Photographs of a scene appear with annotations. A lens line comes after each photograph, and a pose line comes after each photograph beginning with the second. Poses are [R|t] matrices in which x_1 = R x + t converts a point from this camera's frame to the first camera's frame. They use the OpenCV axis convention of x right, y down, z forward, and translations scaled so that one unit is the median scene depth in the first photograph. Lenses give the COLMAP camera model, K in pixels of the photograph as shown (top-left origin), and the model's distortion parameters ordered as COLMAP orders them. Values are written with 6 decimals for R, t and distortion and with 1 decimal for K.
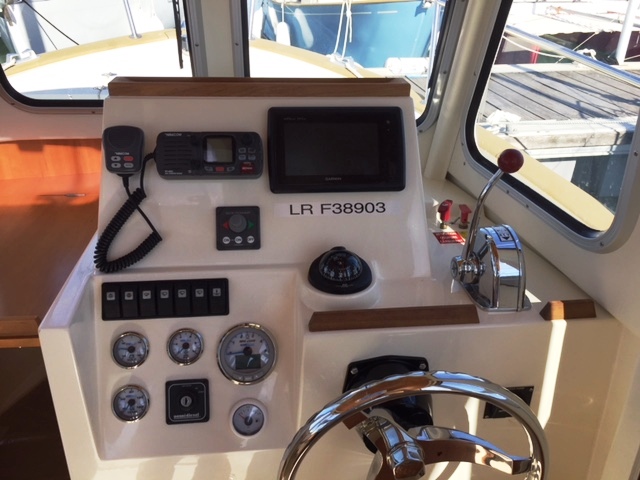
lens RADIAL K [[550.4, 0, 320.0], [0, 550.4, 240.0], [0, 0, 1]] dist [0.056133, -0.080766]
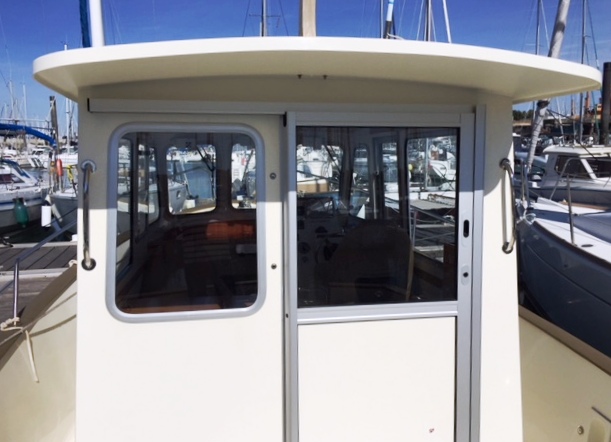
lens RADIAL K [[584.1, 0, 305.5], [0, 584.1, 221.0], [0, 0, 1]] dist [-0.010361, -0.006185]
pose [[0.996740, -0.028455, 0.075498, -0.469069], [0.053968, 0.930730, -0.361702, 1.932039], [-0.059976, 0.364597, 0.929232, -4.110094]]
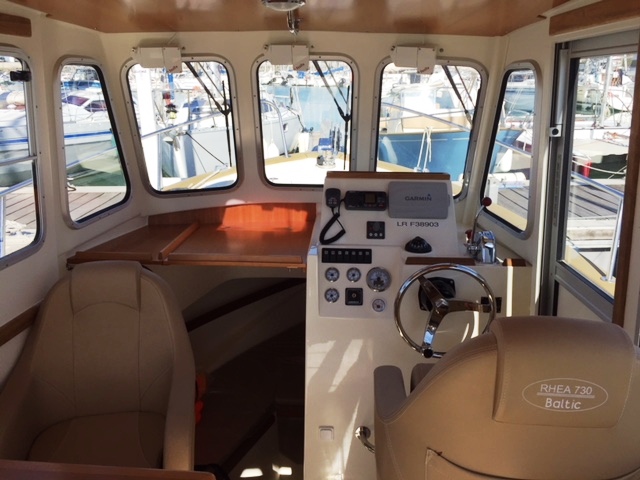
lens RADIAL K [[550.4, 0, 320.0], [0, 550.4, 240.0], [0, 0, 1]] dist [0.056133, -0.080766]
pose [[0.989240, 0.023241, -0.144445, -0.041436], [-0.052250, 0.978313, -0.200434, 0.529235], [0.136654, 0.205824, 0.969001, -1.396036]]
